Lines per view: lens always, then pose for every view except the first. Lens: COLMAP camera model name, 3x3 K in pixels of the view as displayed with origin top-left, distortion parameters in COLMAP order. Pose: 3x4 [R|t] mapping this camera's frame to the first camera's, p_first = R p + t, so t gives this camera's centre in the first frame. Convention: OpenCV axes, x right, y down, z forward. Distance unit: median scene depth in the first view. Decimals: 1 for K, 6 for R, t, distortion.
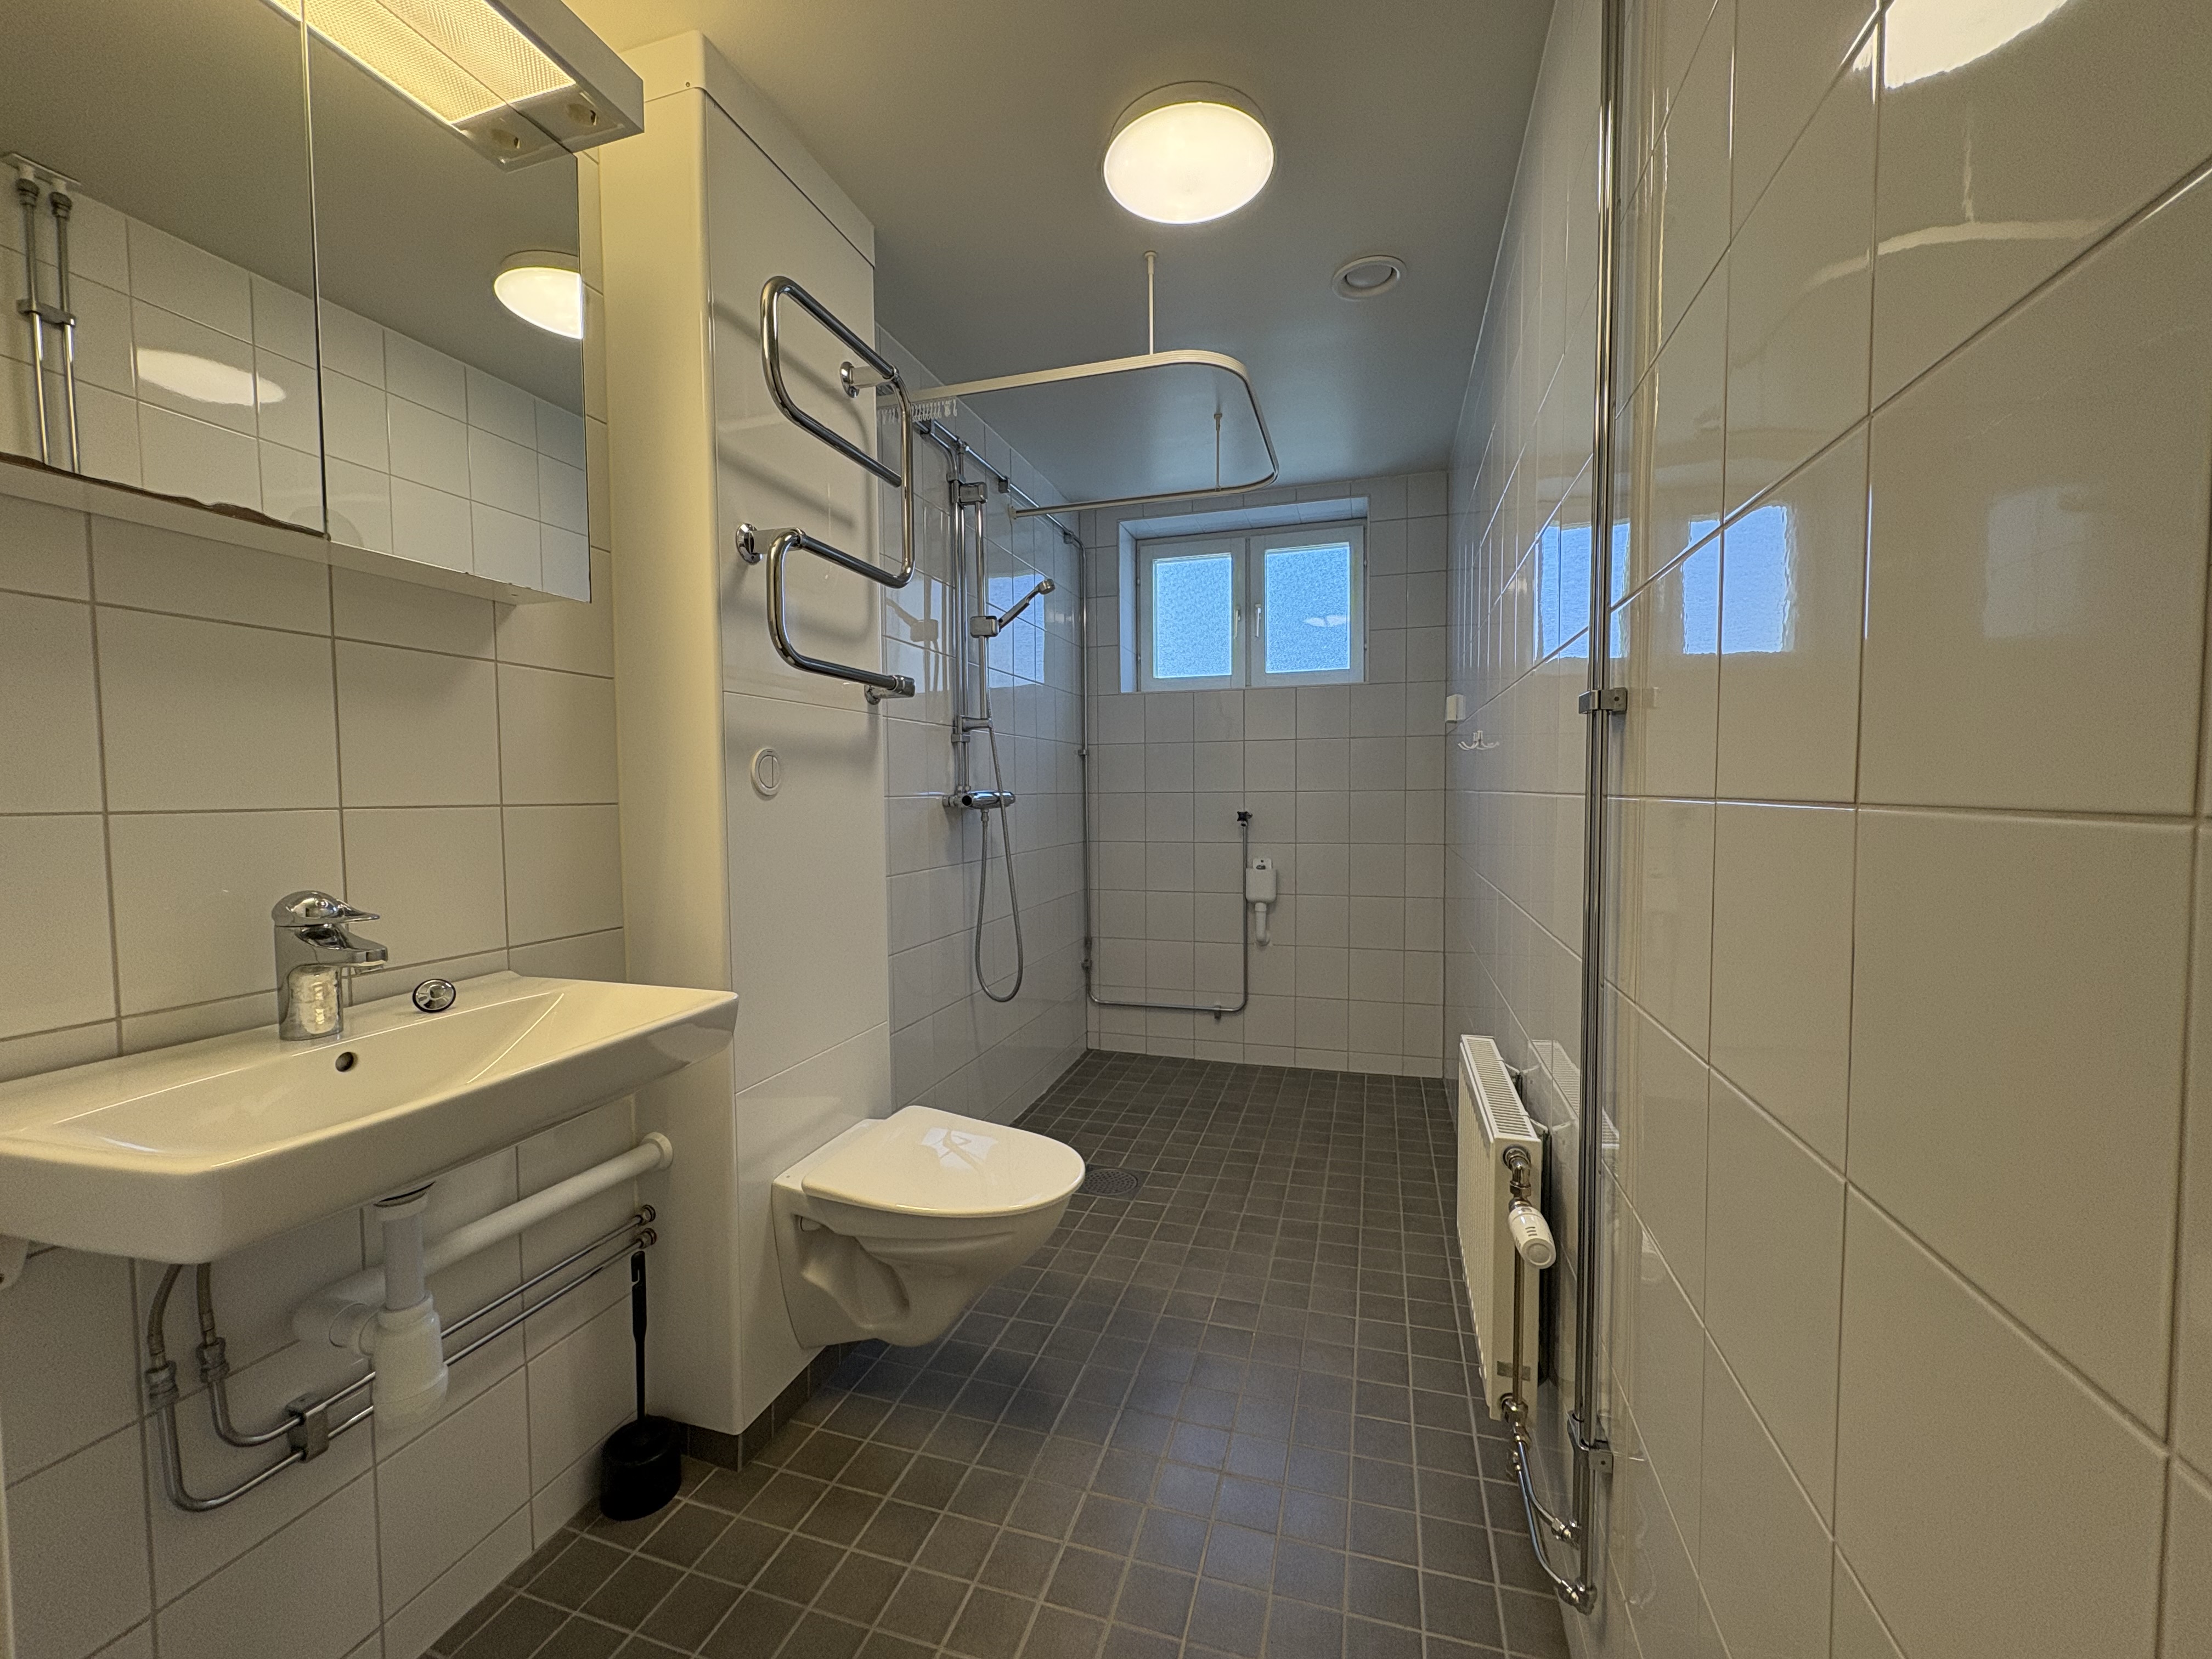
lens RADIAL K [[869.5, 0, 1111.1], [0, 869.5, 831.3], [0, 0, 1]] dist [0.000816, 0.000165]
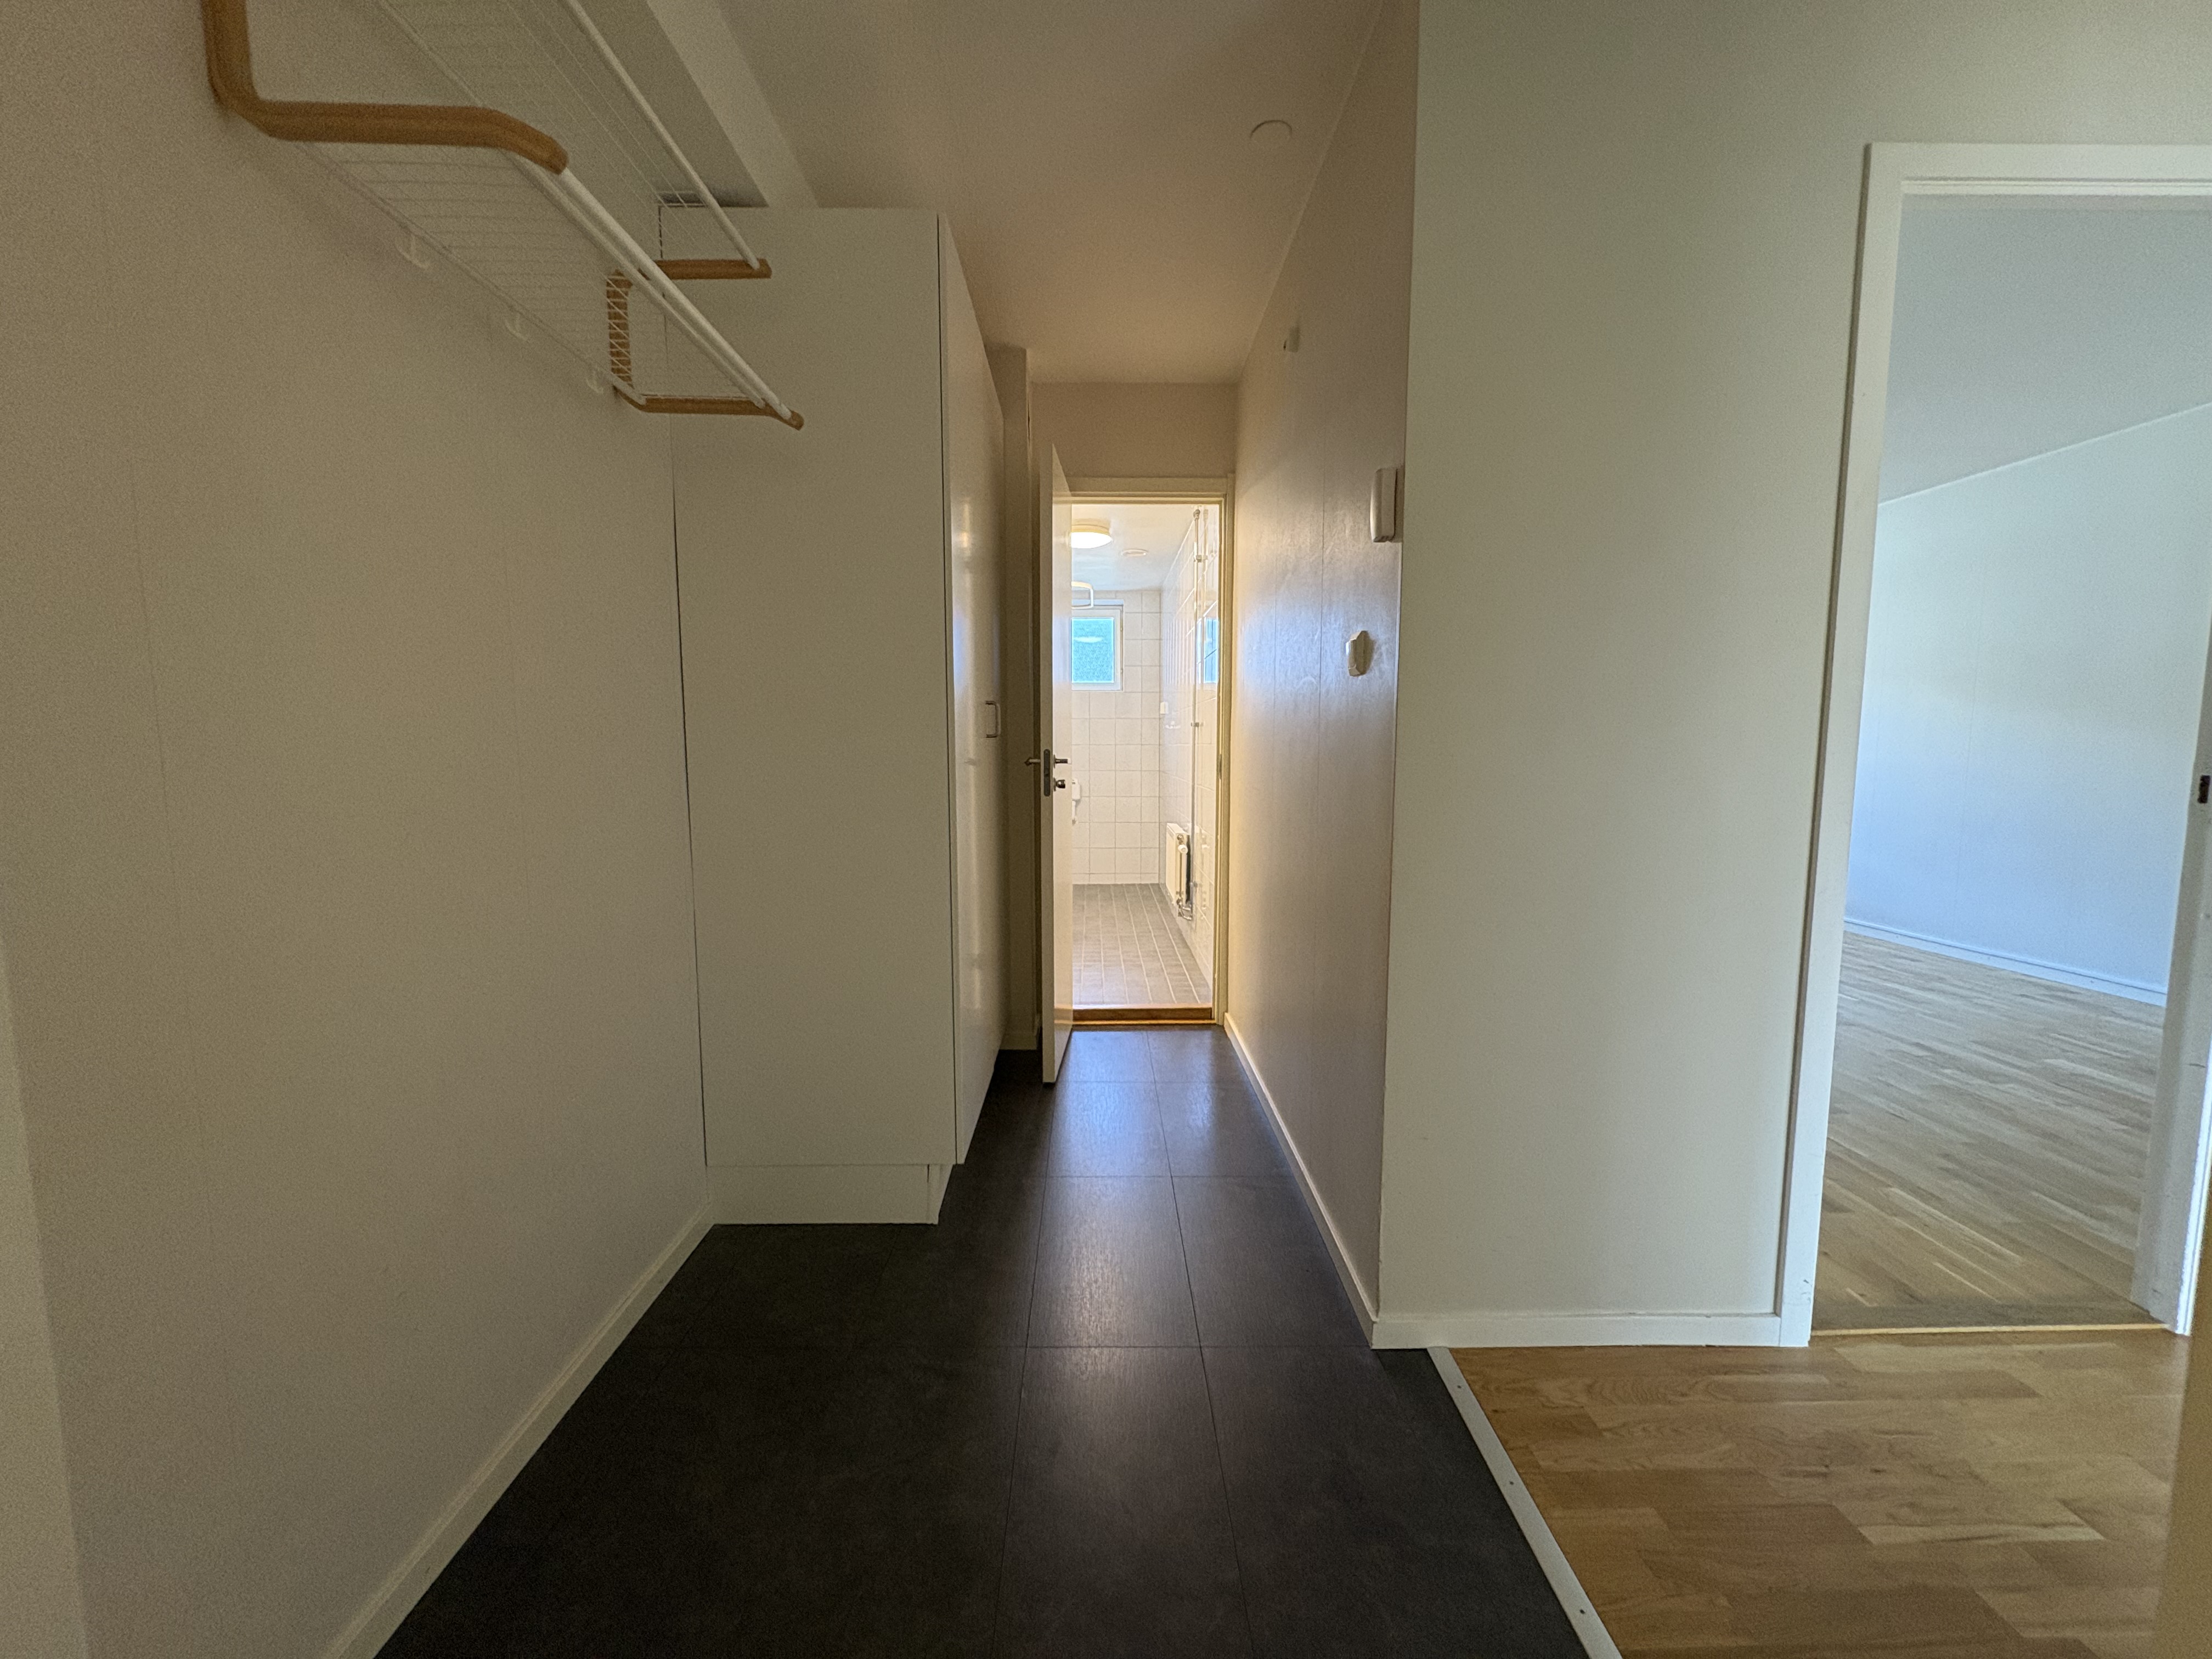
lens RADIAL K [[869.5, 0, 1107.0], [0, 869.5, 830.3], [0, 0, 1]] dist [0.000816, 0.000165]
pose [[0.951371, -0.019790, 0.307411, -0.469477], [0.005904, 0.998922, 0.046037, 0.075764], [-0.307991, -0.041983, 0.950463, -1.173762]]
